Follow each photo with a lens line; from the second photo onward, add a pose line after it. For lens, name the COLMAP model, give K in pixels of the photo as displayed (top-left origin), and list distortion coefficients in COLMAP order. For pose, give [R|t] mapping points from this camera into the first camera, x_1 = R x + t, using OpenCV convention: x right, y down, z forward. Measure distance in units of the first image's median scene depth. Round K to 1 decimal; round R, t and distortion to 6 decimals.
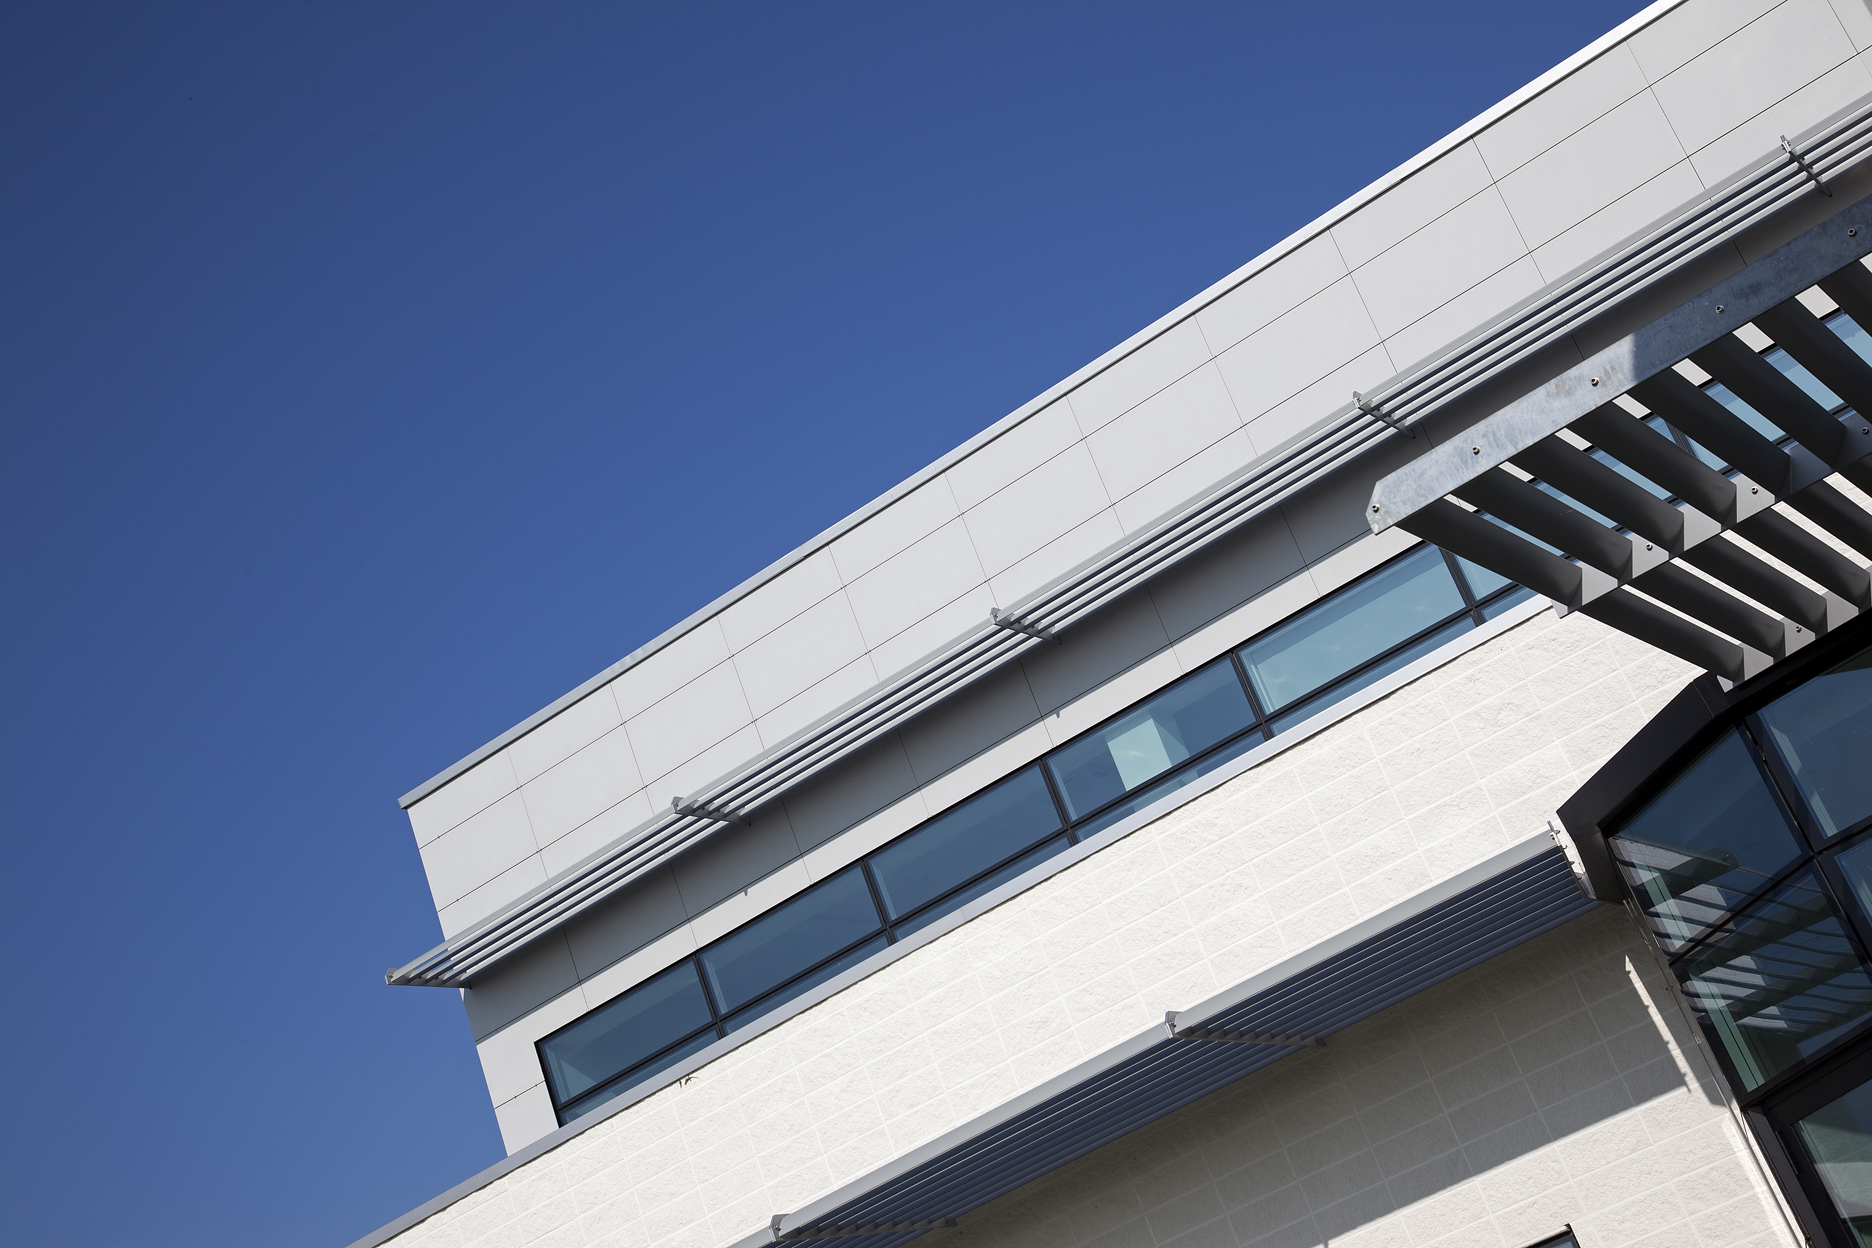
lens RADIAL K [[2721.9, 0, 936.0], [0, 2721.9, 624.0], [0, 0, 1]] dist [0.167239, 0.000674]
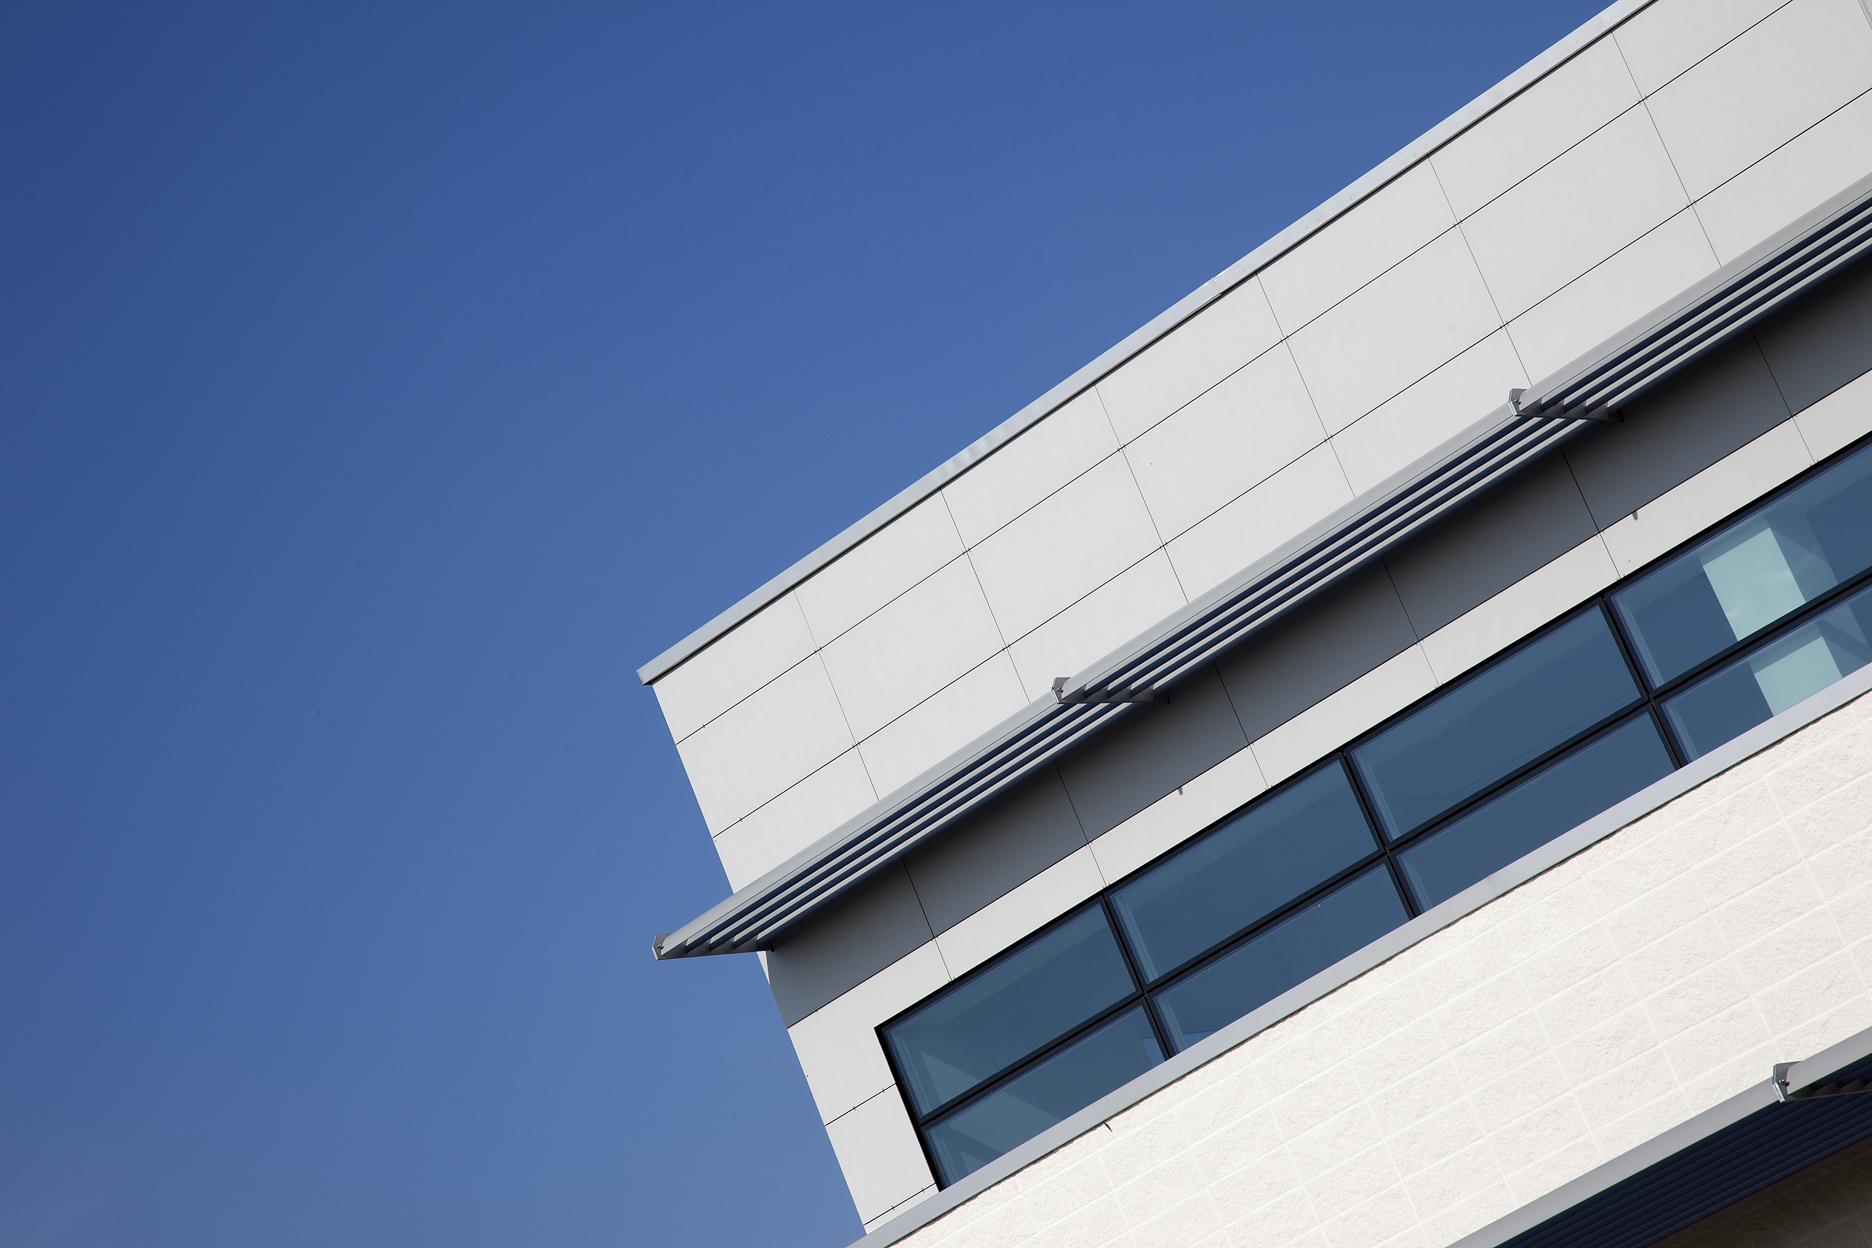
lens RADIAL K [[5332.7, 0, 936.0], [0, 5332.7, 624.0], [0, 0, 1]] dist [0.716379, -0.715606]
pose [[0.992078, -0.066165, -0.106786, 0.017501], [0.080005, 0.988147, 0.131012, -0.130867], [0.096852, -0.138517, 0.985613, -0.317103]]
